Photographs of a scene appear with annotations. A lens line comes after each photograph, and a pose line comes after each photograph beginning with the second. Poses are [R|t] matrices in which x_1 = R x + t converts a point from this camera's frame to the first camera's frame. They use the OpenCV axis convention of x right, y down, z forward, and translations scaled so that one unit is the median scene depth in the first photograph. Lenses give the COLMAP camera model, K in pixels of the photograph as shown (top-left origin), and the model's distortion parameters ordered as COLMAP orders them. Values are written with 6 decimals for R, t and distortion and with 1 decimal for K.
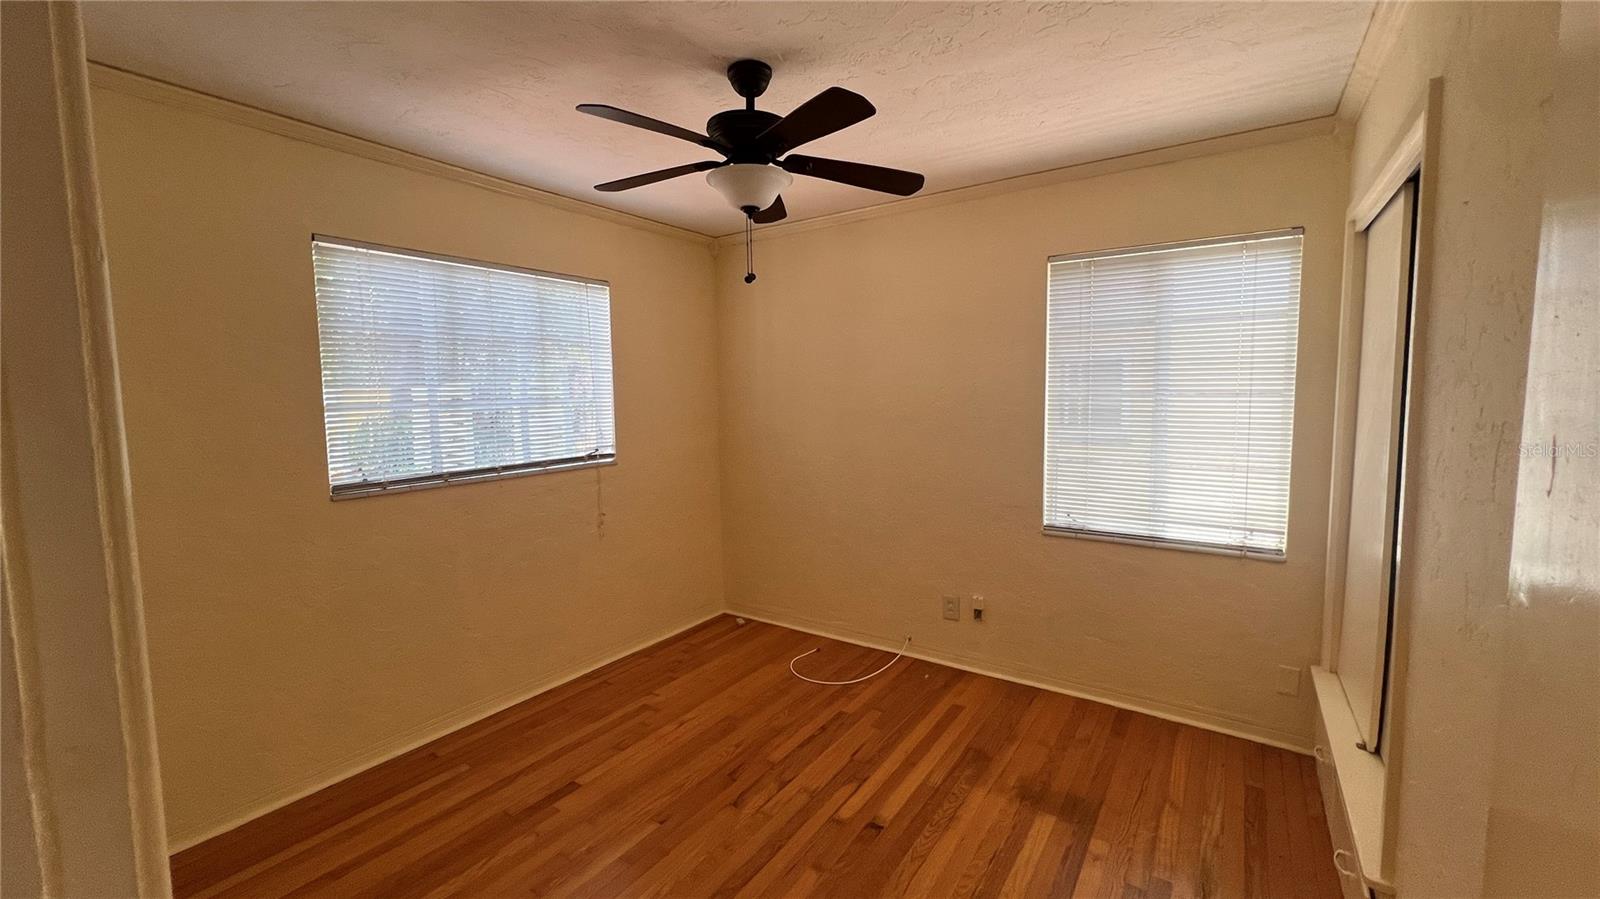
lens RADIAL K [[640.3, 0, 796.4], [0, 640.3, 444.1], [0, 0, 1]] dist [-0.001268, 0.000936]
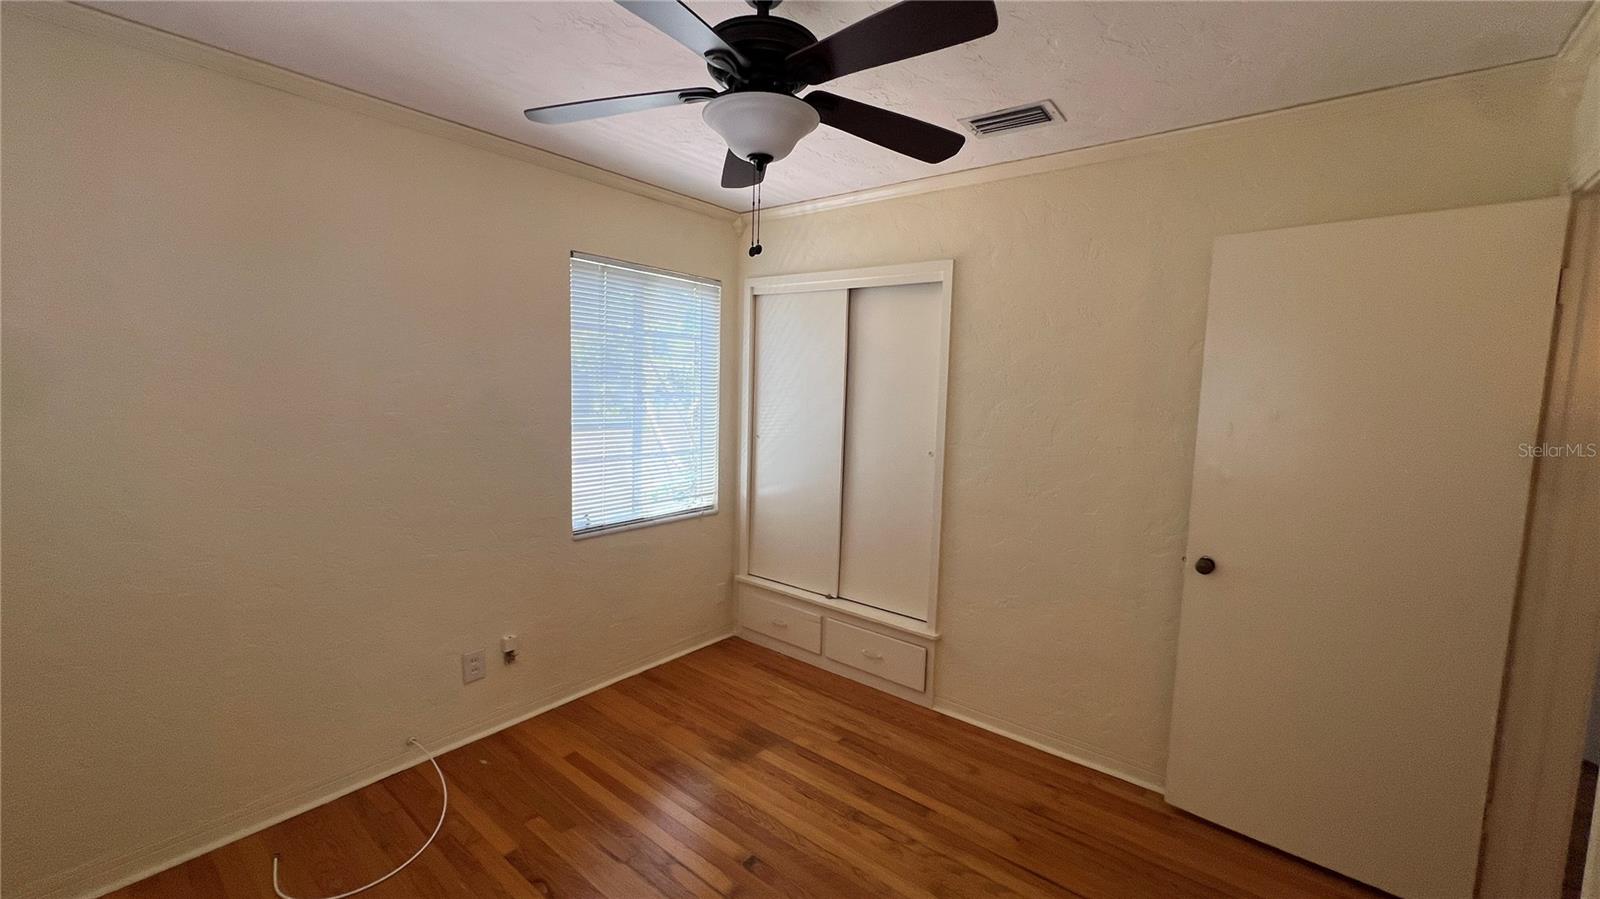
lens RADIAL K [[640.3, 0, 796.4], [0, 640.3, 444.1], [0, 0, 1]] dist [-0.001268, 0.000936]
pose [[0.077733, -0.083334, 0.993485, -0.602458], [0.057367, 0.995223, 0.078991, -0.068702], [-0.995322, 0.050853, 0.082143, 0.654172]]
